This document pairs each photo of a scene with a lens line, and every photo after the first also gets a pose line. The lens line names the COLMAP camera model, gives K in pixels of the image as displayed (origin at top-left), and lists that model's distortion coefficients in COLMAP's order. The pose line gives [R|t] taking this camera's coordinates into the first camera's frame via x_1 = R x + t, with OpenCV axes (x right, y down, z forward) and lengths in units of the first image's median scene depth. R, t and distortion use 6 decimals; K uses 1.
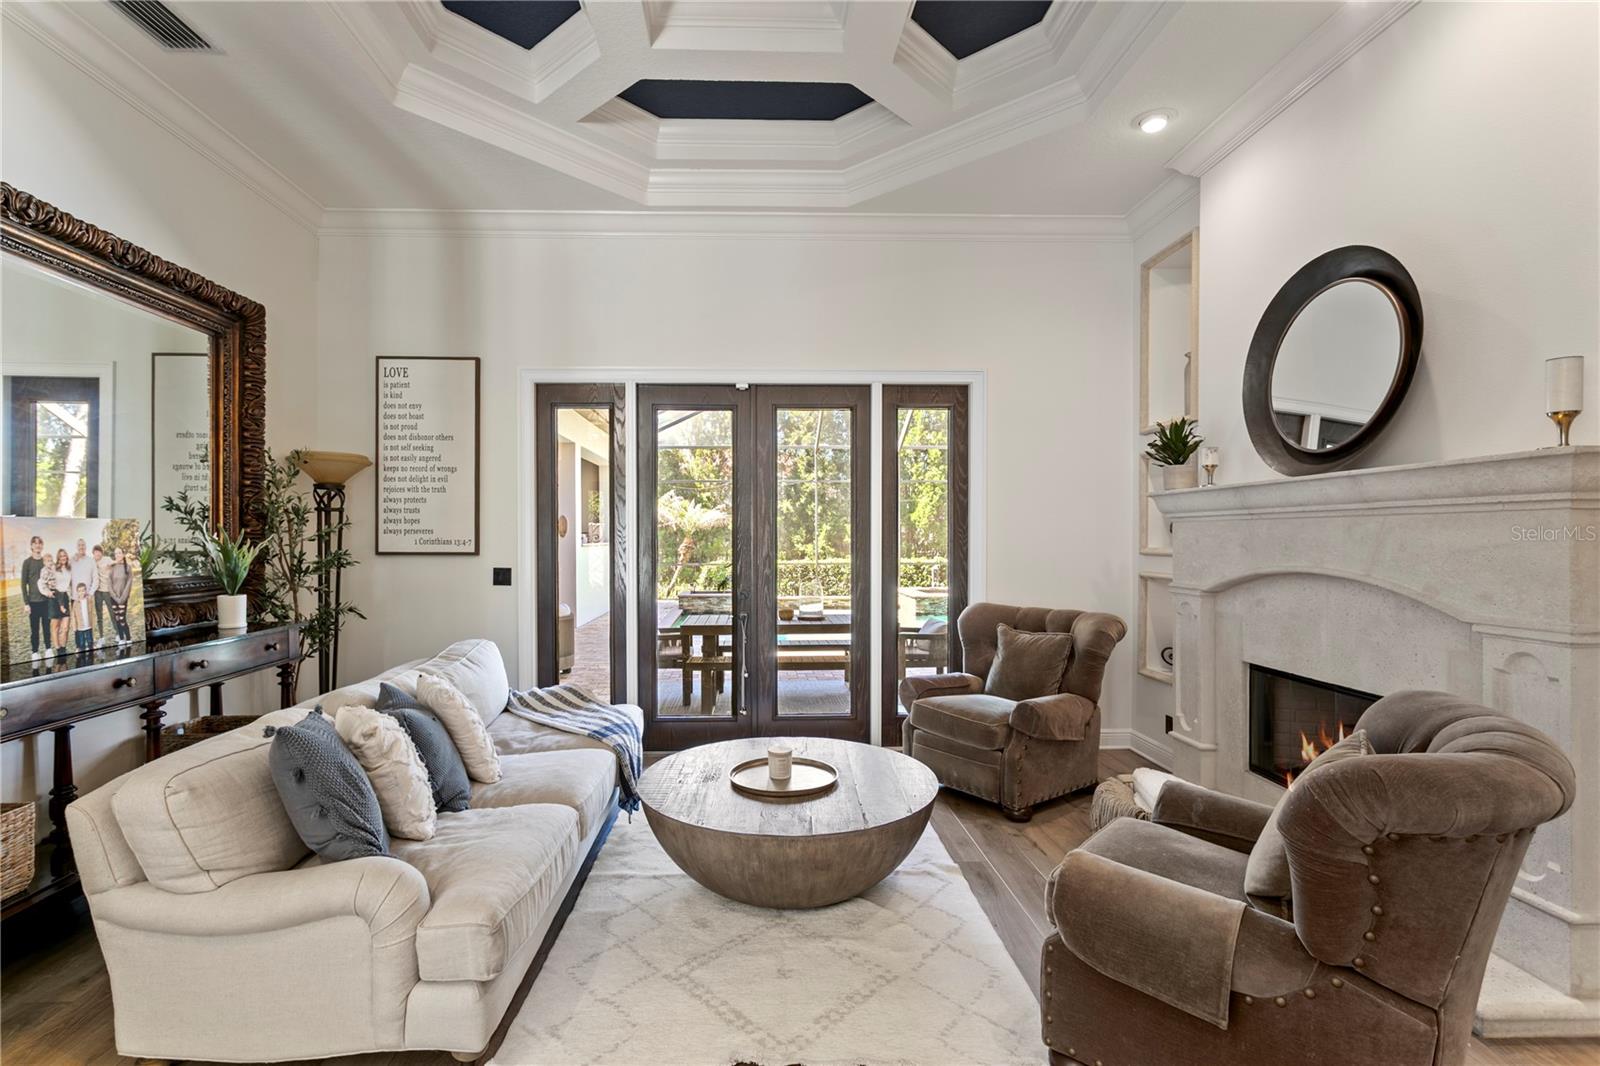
lens RADIAL K [[777.6, 0, 794.0], [0, 777.6, 535.4], [0, 0, 1]] dist [0.002192, 0.000153]
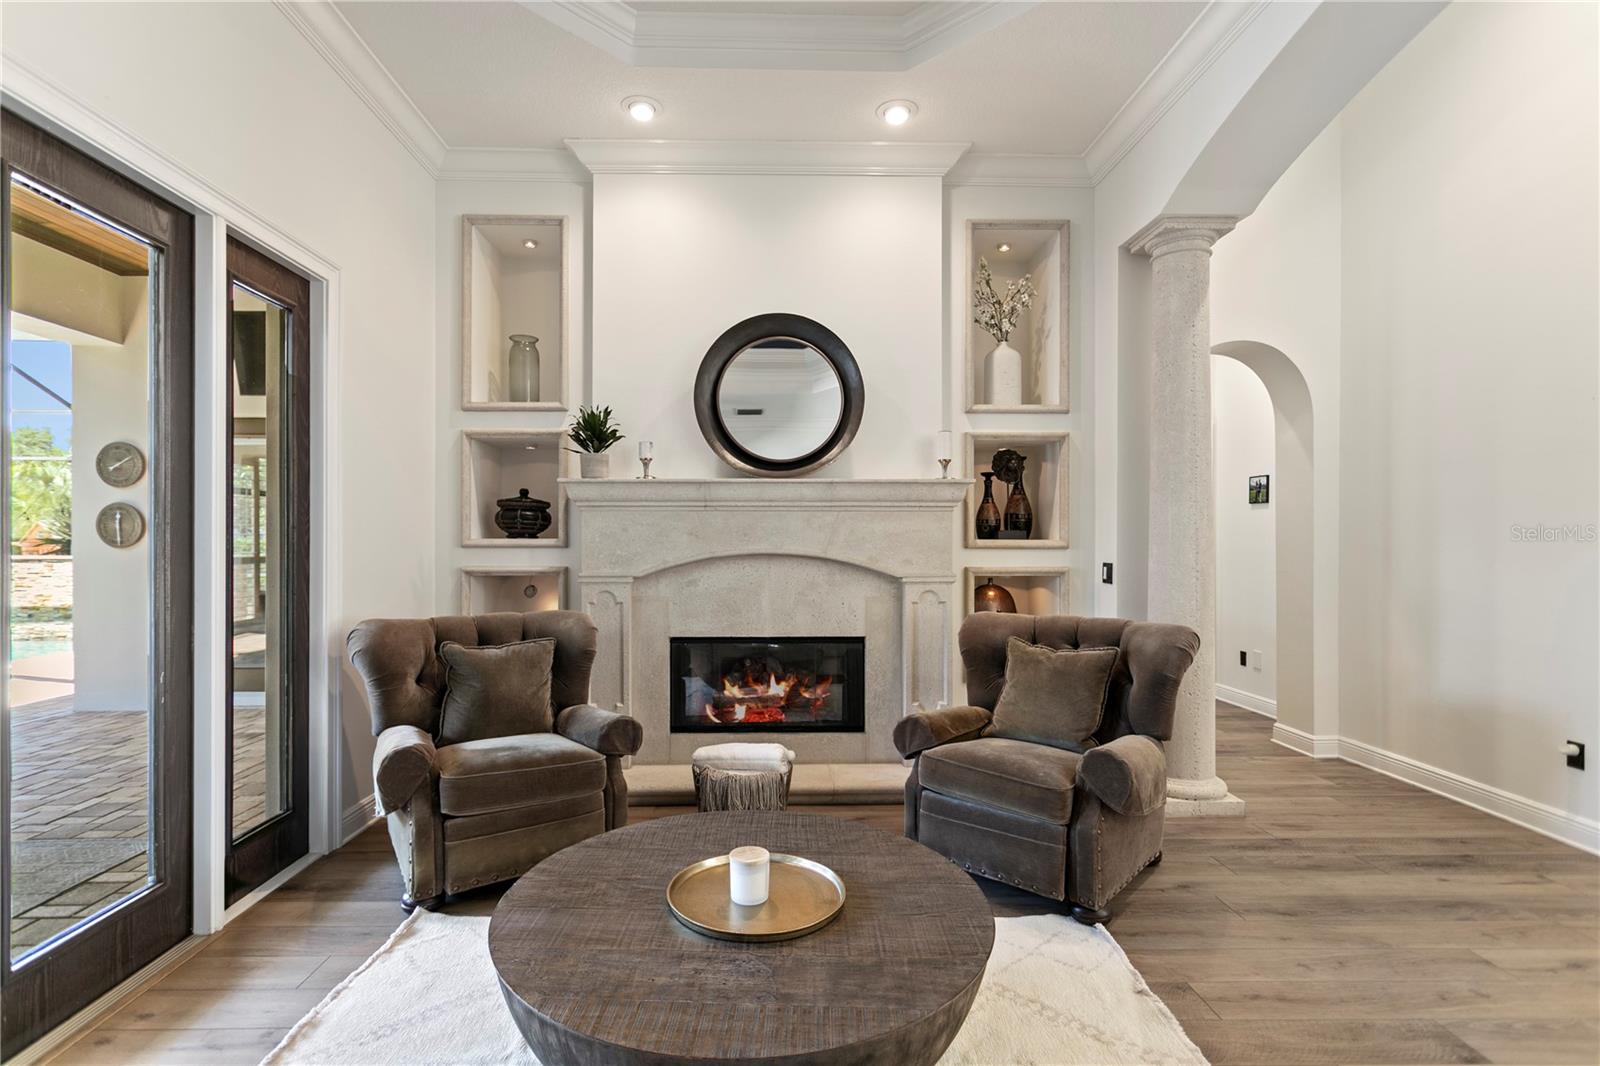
lens RADIAL K [[777.6, 0, 797.3], [0, 777.6, 533.2], [0, 0, 1]] dist [0.002192, 0.000153]
pose [[-0.003669, 0.005549, 0.999978, -0.575479], [-0.002285, 0.999982, -0.005558, 0.019465], [-0.999991, -0.002305, -0.003656, 0.871057]]
